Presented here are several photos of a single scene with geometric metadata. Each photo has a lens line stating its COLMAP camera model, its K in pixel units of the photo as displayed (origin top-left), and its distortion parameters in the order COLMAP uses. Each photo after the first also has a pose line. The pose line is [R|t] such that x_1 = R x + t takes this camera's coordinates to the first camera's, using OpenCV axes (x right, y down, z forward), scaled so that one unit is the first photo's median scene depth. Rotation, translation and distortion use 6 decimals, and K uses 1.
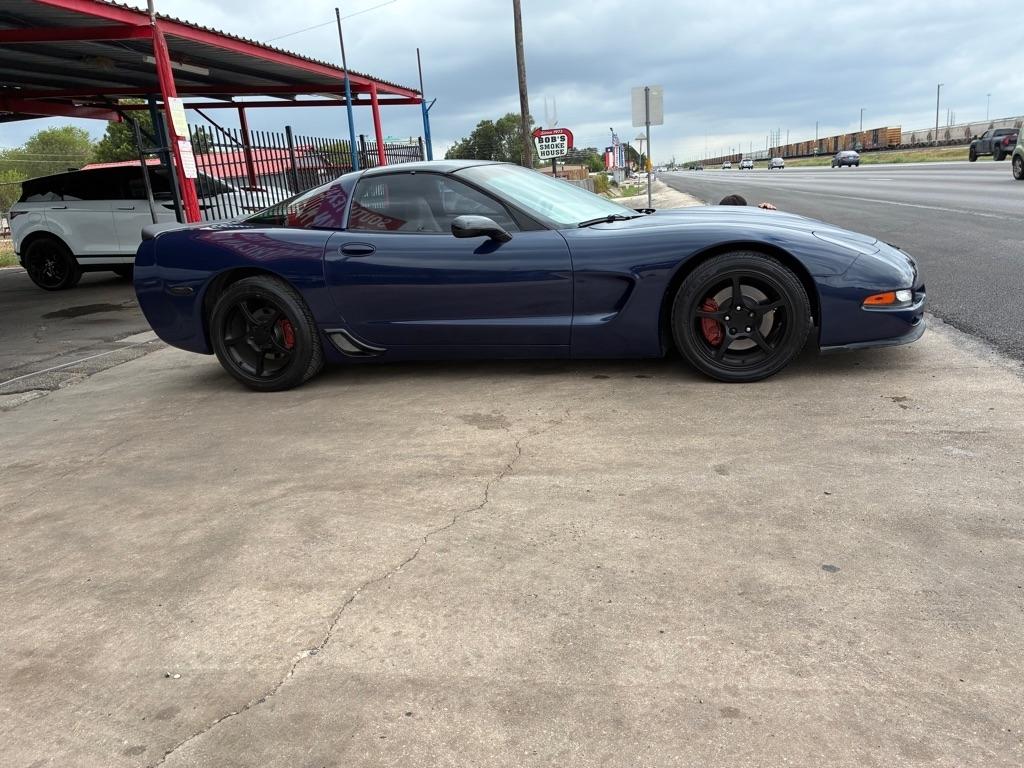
lens RADIAL K [[768.2, 0, 517.9], [0, 768.2, 393.5], [0, 0, 1]] dist [0.050078, -0.063965]
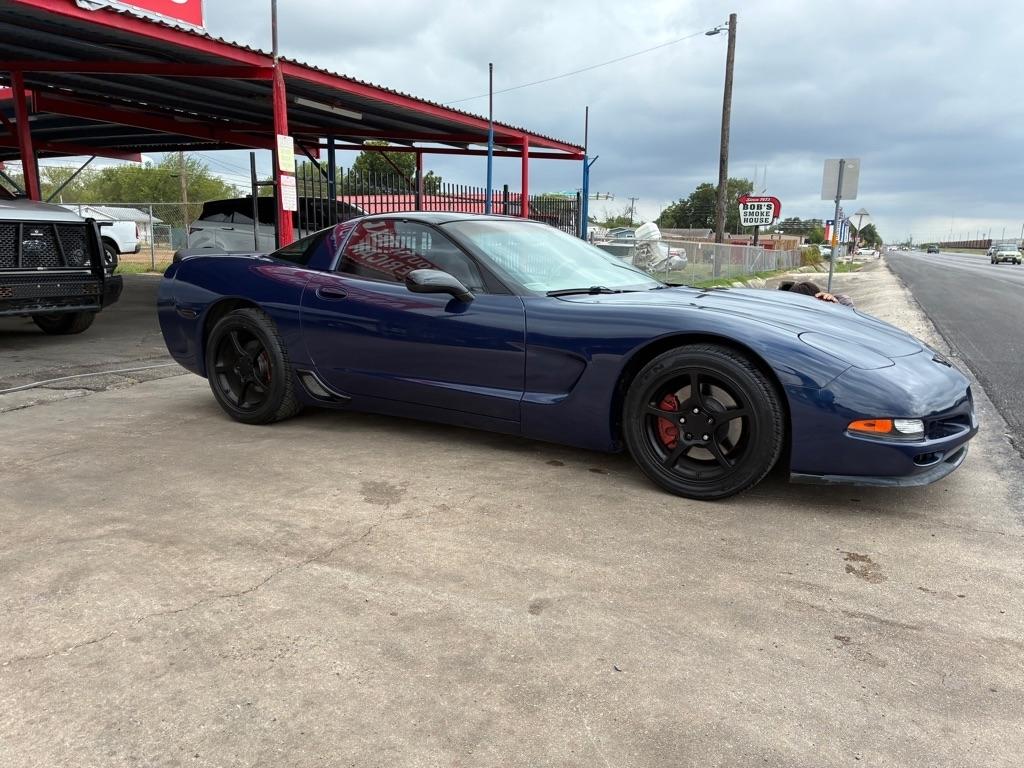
lens RADIAL K [[768.2, 0, 517.9], [0, 768.2, 393.5], [0, 0, 1]] dist [0.050078, -0.063965]
pose [[0.960161, 0.141576, -0.240928, 0.283263], [-0.157493, 0.986351, -0.048044, -0.055106], [0.230838, 0.084075, 0.969353, 0.133540]]
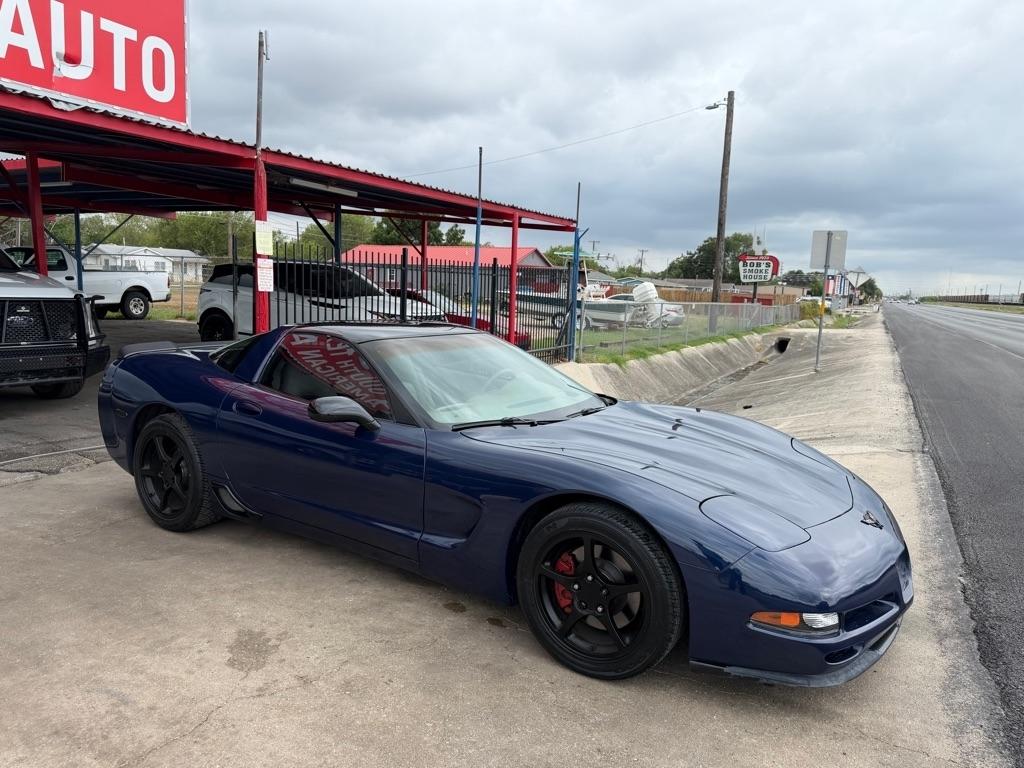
lens RADIAL K [[718.9, 0, 497.7], [0, 718.9, 372.9], [0, 0, 1]] dist [0.046919, -0.060887]
pose [[0.942245, 0.152435, -0.298224, 0.361853], [-0.193028, 0.974826, -0.111599, -0.200689], [0.273705, 0.162719, 0.947950, 0.247930]]
